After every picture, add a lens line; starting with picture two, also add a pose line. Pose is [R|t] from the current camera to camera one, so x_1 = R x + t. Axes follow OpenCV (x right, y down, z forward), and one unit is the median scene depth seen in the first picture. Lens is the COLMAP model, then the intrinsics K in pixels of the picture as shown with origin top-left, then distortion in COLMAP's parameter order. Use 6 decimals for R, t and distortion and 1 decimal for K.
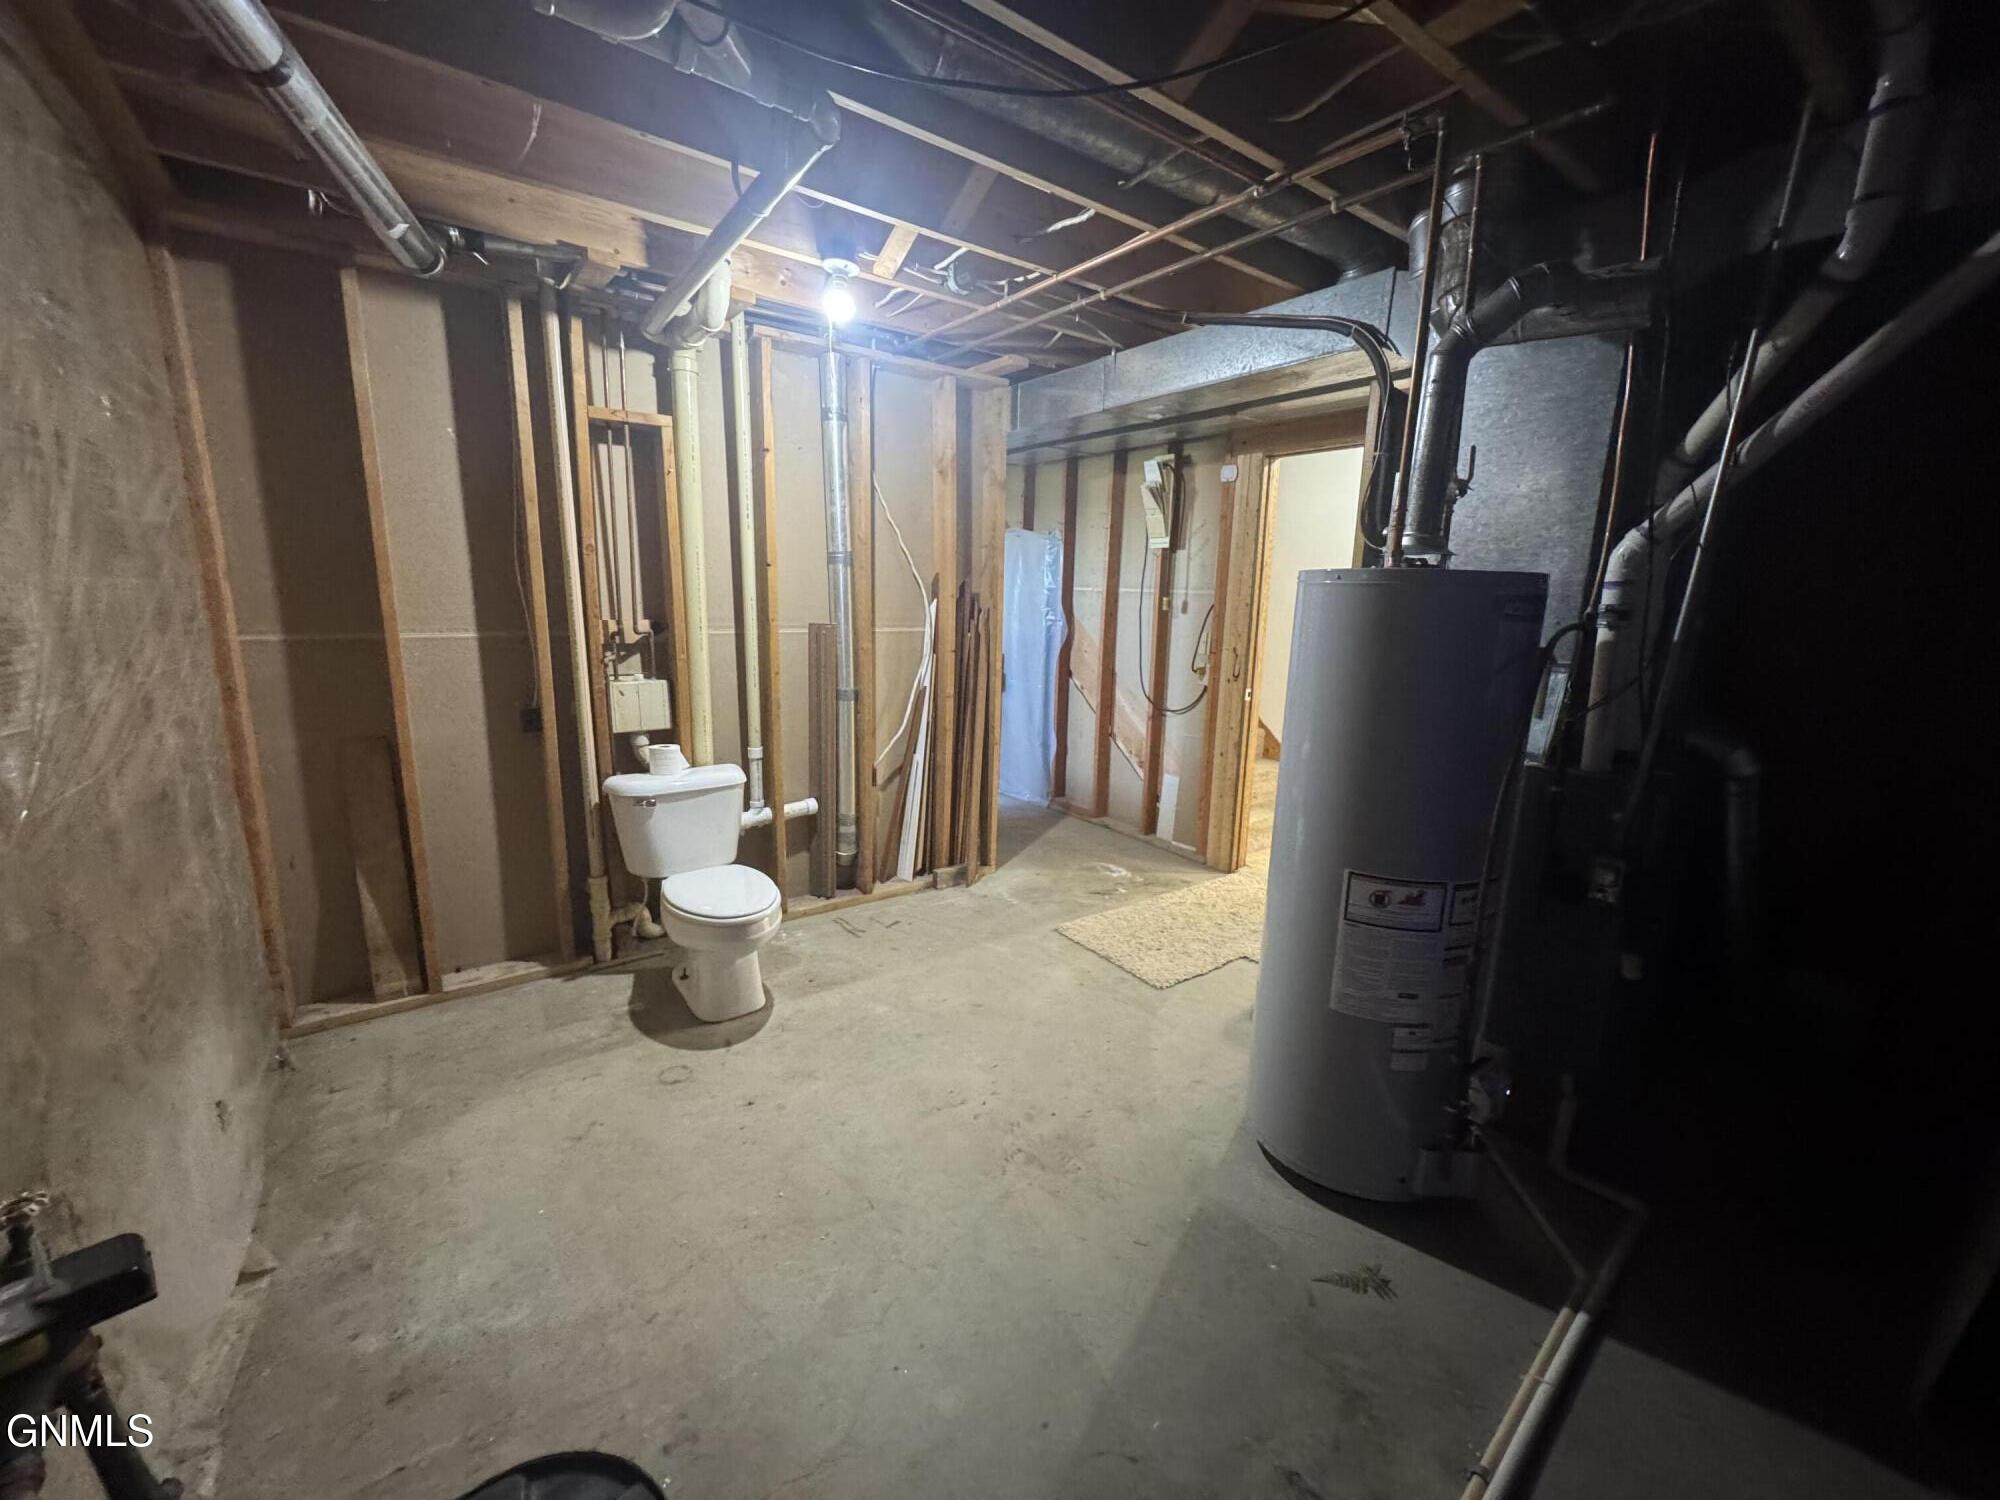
lens RADIAL K [[801.3, 0, 1000.0], [0, 801.3, 750.0], [0, 0, 1]] dist [0.001444, 0.000056]
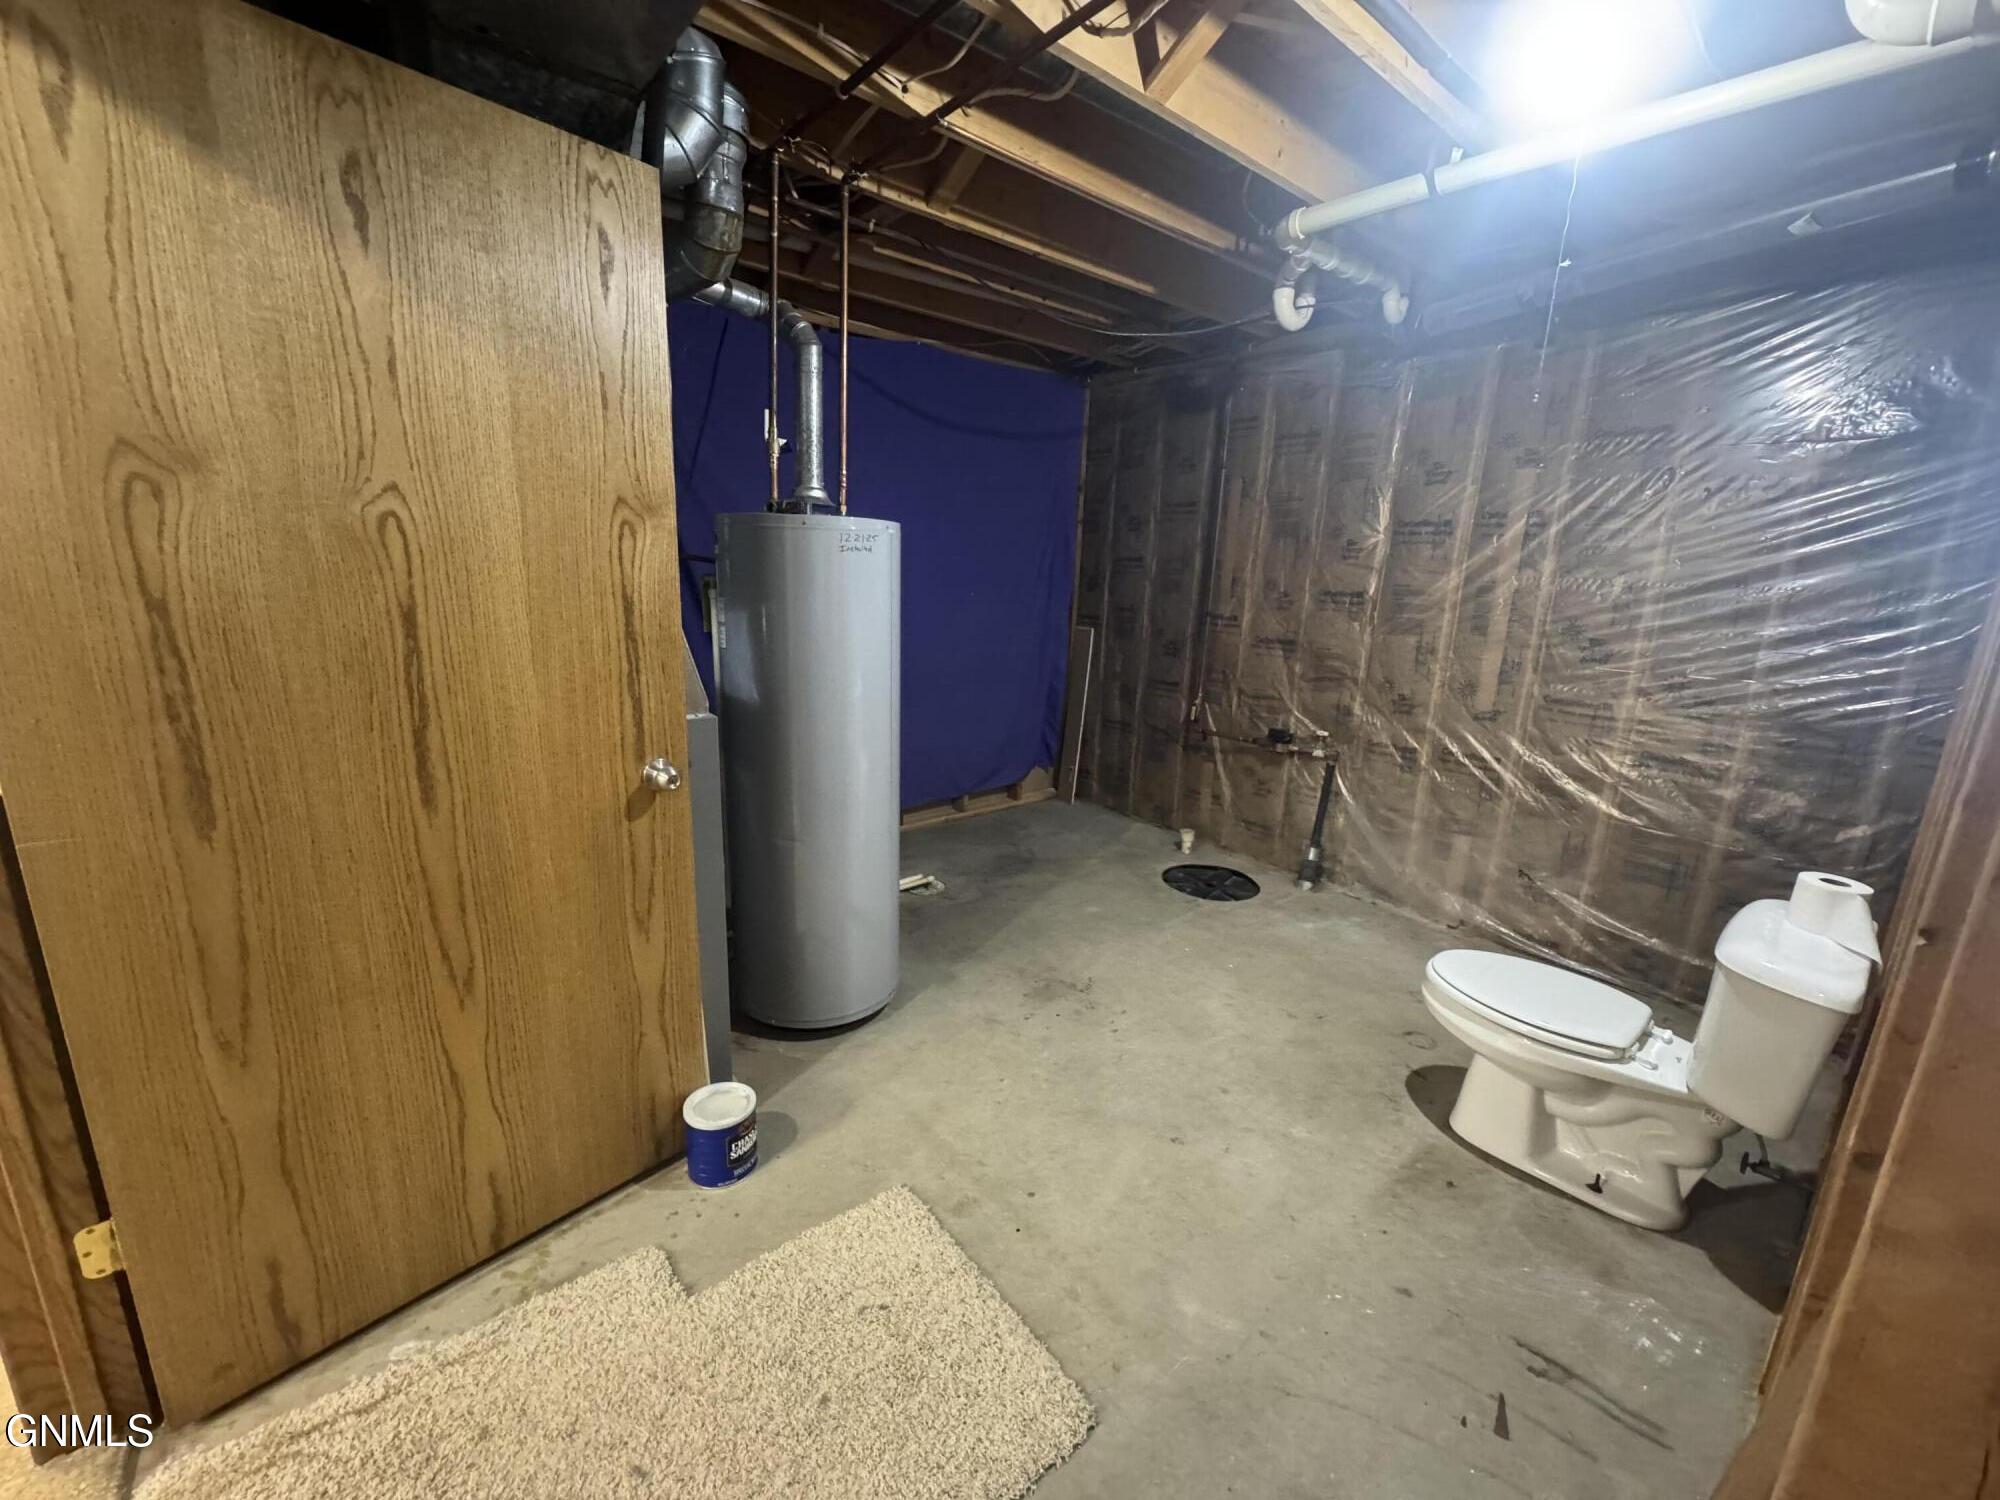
lens RADIAL K [[801.3, 0, 1000.0], [0, 801.3, 750.0], [0, 0, 1]] dist [0.001444, 0.000056]
pose [[-0.997051, -0.044798, -0.062310, 0.226757], [-0.066562, 0.908924, 0.411614, -0.340005], [0.038196, 0.414548, -0.909225, 1.789986]]
